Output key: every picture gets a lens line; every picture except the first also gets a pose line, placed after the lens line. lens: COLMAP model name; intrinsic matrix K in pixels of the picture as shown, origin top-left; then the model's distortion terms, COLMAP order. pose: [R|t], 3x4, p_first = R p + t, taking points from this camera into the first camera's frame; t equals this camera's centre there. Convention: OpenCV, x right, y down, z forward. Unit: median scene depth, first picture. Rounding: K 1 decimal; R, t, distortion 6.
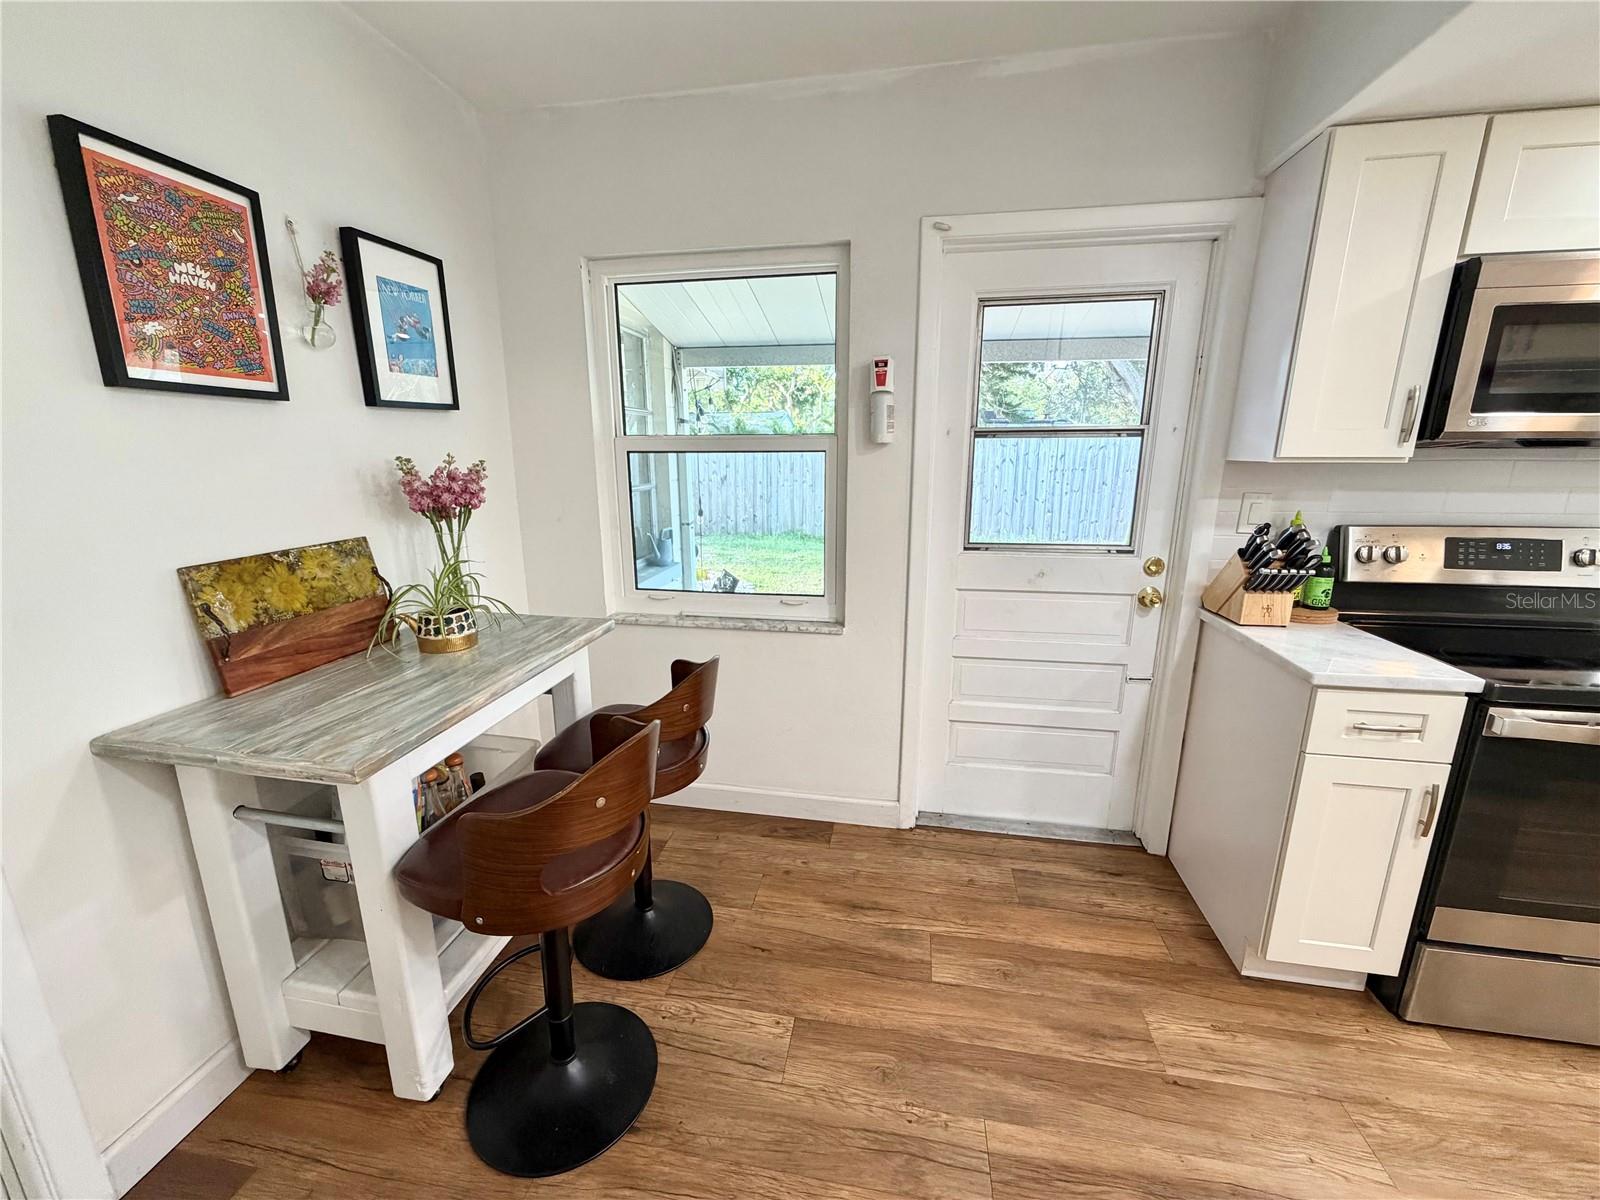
lens RADIAL K [[636.8, 0, 788.7], [0, 636.8, 600.6], [0, 0, 1]] dist [0.000538, -0.000489]
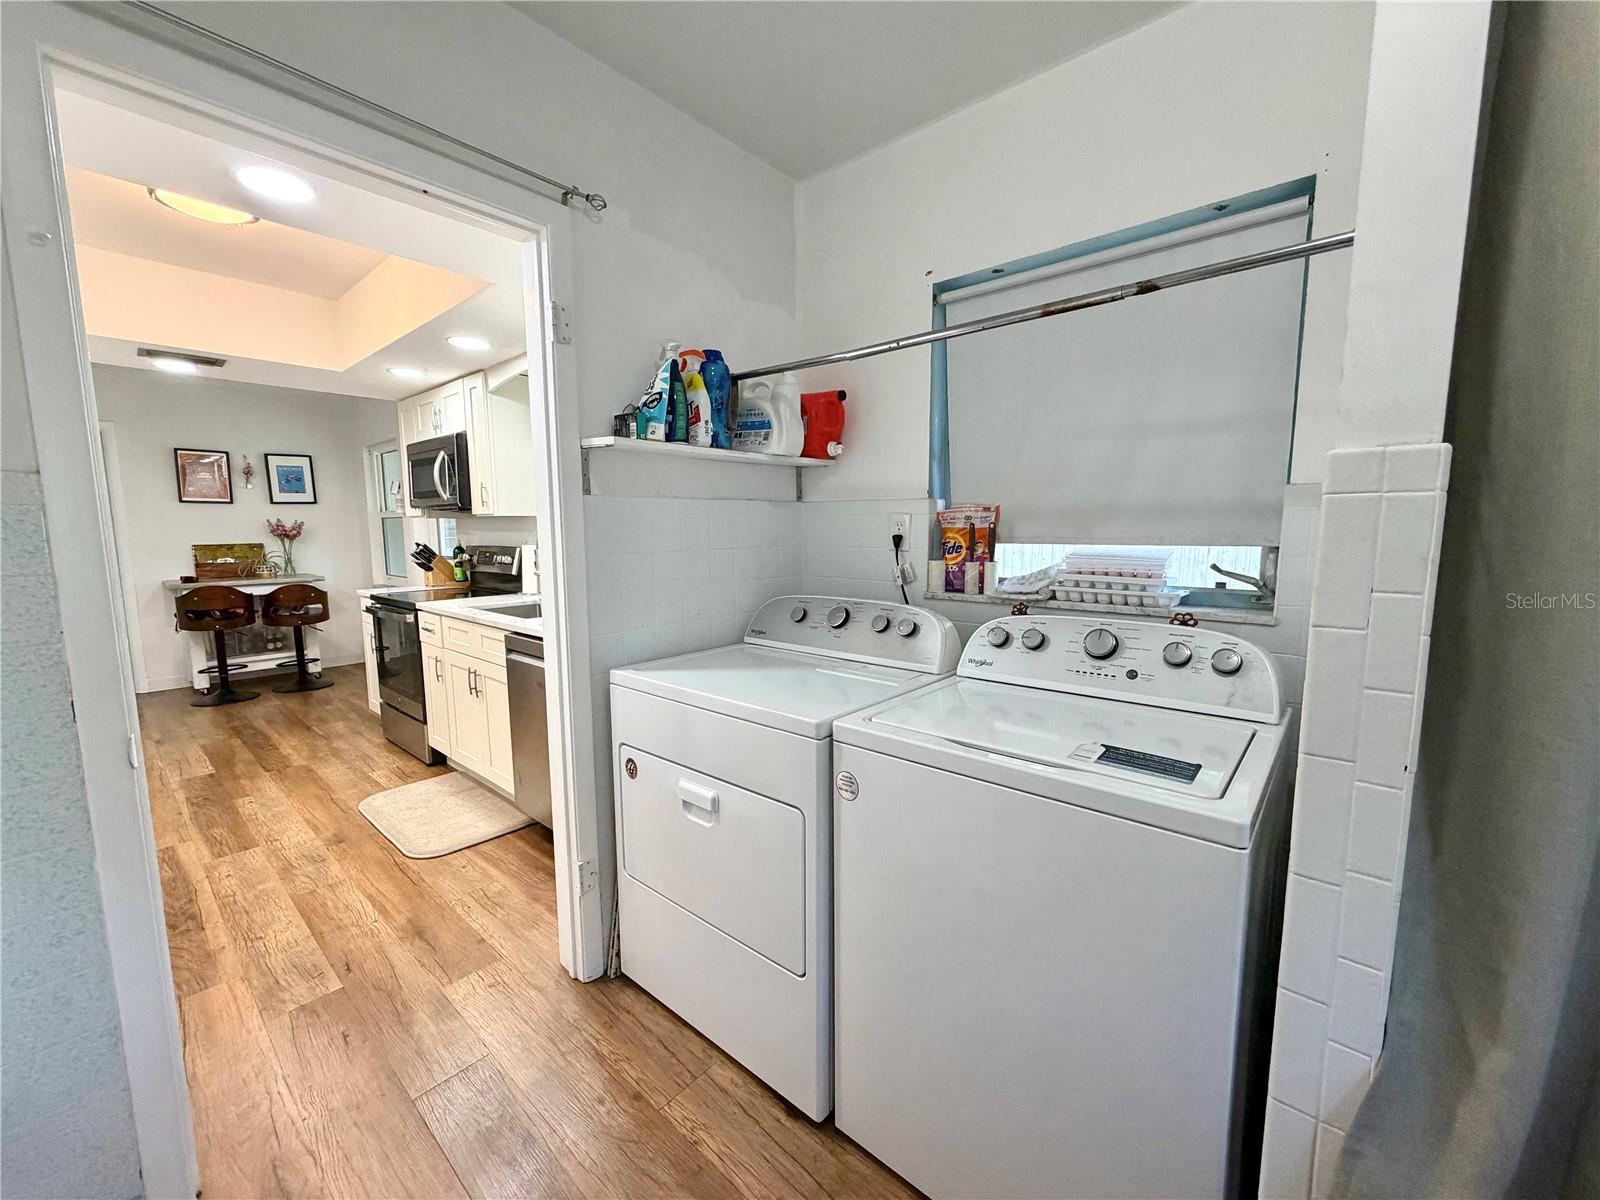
lens RADIAL K [[636.8, 0, 794.2], [0, 636.8, 602.8], [0, 0, 1]] dist [0.000538, -0.000489]
pose [[0.854407, 0.060045, -0.516123, 3.650434], [-0.117035, 0.990015, -0.078566, 0.149960], [0.506252, 0.127531, 0.852904, -0.390472]]
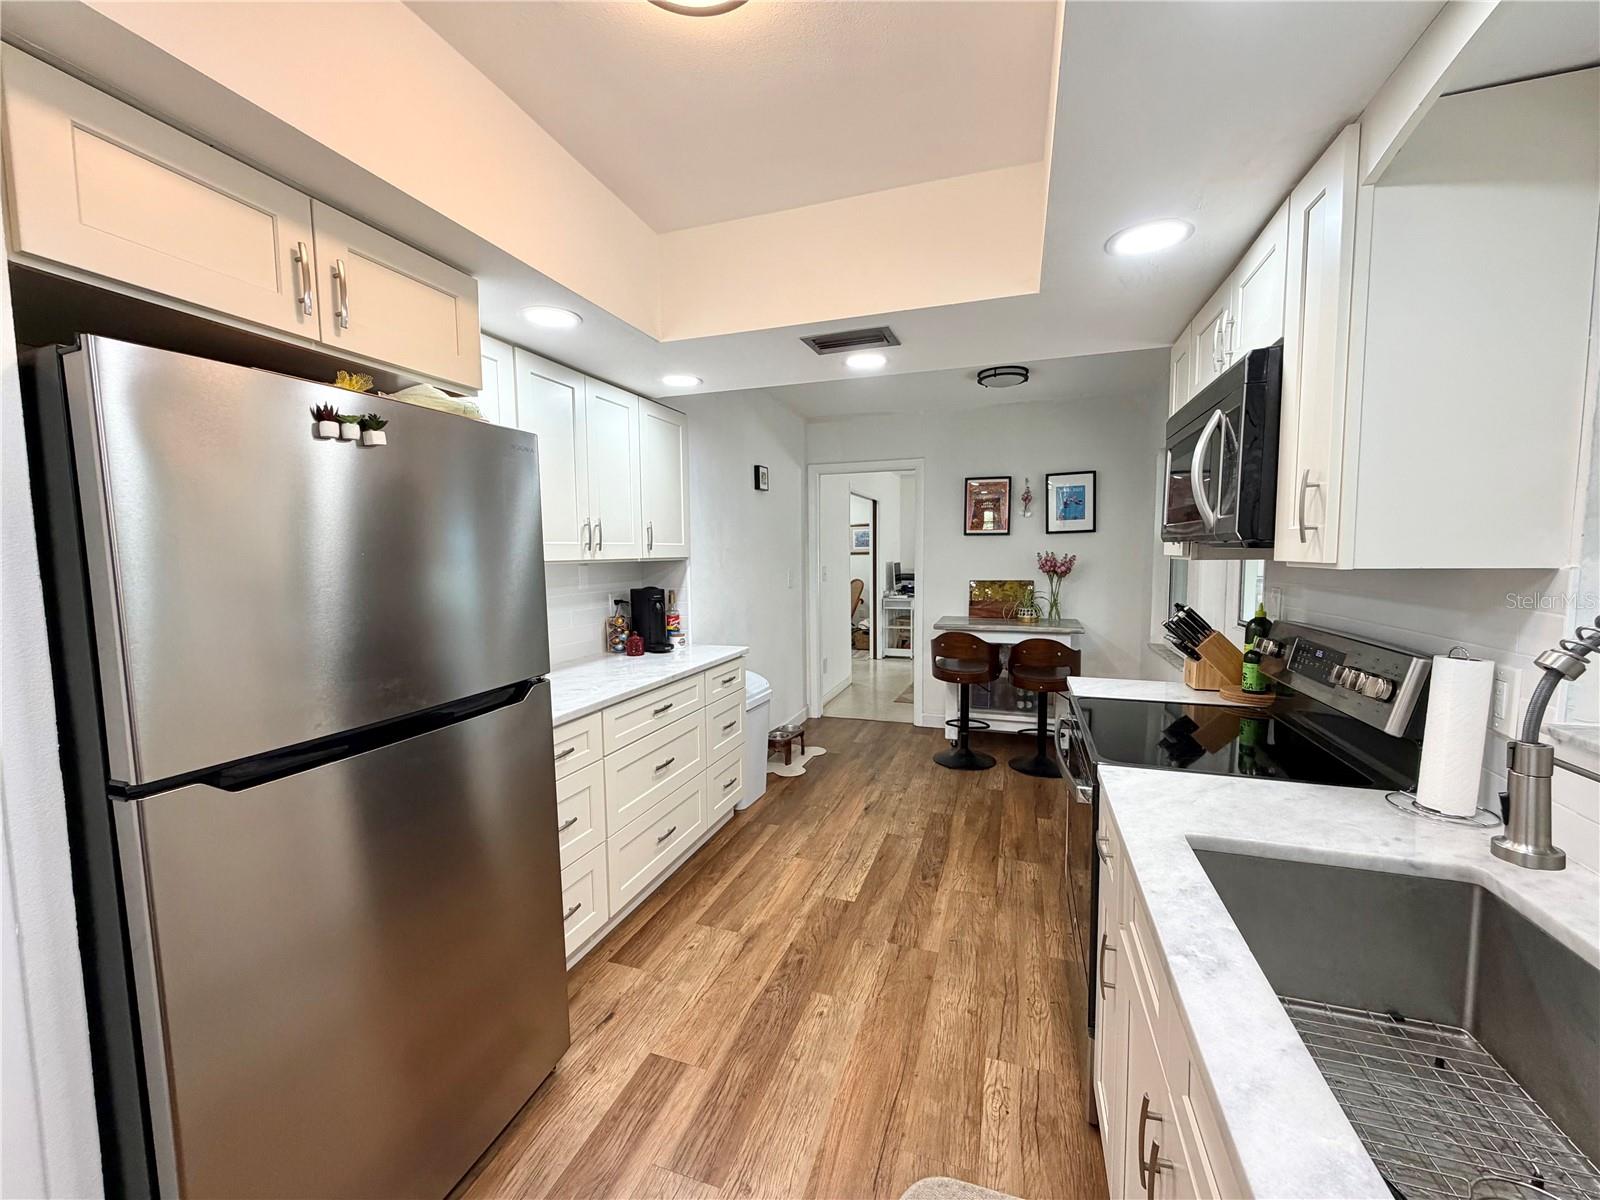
lens RADIAL K [[636.8, 0, 793.8], [0, 636.8, 599.3], [0, 0, 1]] dist [0.000538, -0.000489]
pose [[-0.158128, 0.077461, -0.984376, 2.421950], [-0.221419, 0.968749, 0.111800, -0.109946], [0.962273, 0.235638, -0.136035, 0.435030]]
